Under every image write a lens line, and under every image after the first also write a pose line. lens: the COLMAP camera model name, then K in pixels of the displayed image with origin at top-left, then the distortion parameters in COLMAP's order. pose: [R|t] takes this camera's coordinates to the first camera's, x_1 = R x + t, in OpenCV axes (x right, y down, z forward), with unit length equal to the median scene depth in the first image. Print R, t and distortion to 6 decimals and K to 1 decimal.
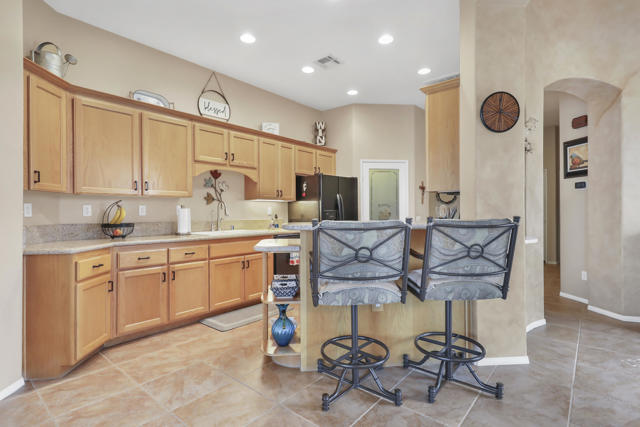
lens RADIAL K [[321.8, 0, 330.5], [0, 321.8, 213.1], [0, 0, 1]] dist [0.002971, 0.000939]
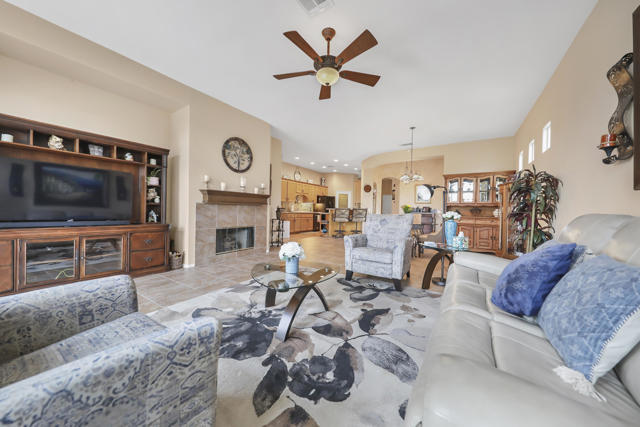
lens RADIAL K [[220.6, 0, 328.8], [0, 220.6, 211.6], [0, 0, 1]] dist [-0.002665, -0.001694]
pose [[0.990326, 0.023556, 0.136743, -0.345603], [-0.024688, 0.999673, 0.006589, 0.032911], [-0.136543, -0.009901, 0.990585, -1.470871]]
